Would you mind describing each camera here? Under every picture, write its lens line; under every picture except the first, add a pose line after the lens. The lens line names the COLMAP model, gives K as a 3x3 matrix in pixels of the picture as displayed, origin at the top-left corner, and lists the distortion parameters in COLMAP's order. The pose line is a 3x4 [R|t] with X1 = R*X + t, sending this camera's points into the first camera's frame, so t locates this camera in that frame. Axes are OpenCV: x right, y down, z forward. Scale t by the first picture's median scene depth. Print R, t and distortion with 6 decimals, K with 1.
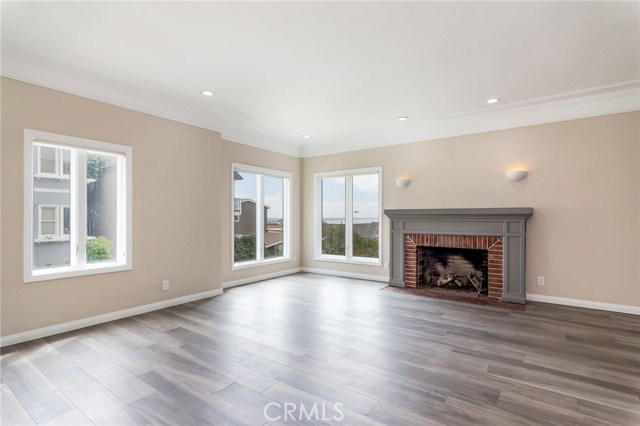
lens RADIAL K [[315.9, 0, 320.0], [0, 315.9, 213.0], [0, 0, 1]] dist [0.015793, 0.000000]
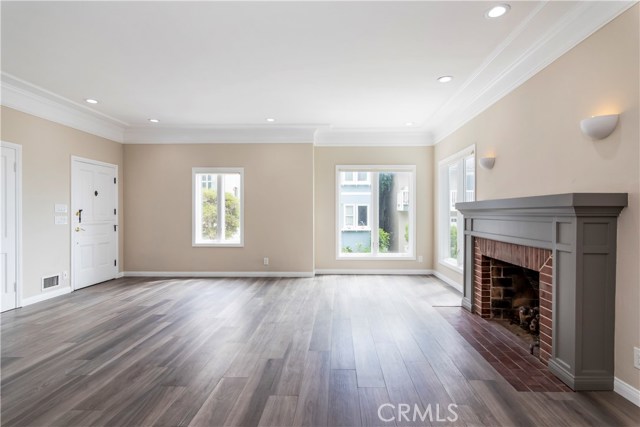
lens RADIAL K [[314.1, 0, 318.4], [0, 314.1, 217.8], [0, 0, 1]] dist [0.000038, -0.000229]
pose [[0.573656, 0.013269, -0.818989, 0.773922], [0.010071, 0.999679, 0.023250, 0.003683], [0.819034, -0.021586, 0.573338, 0.377581]]
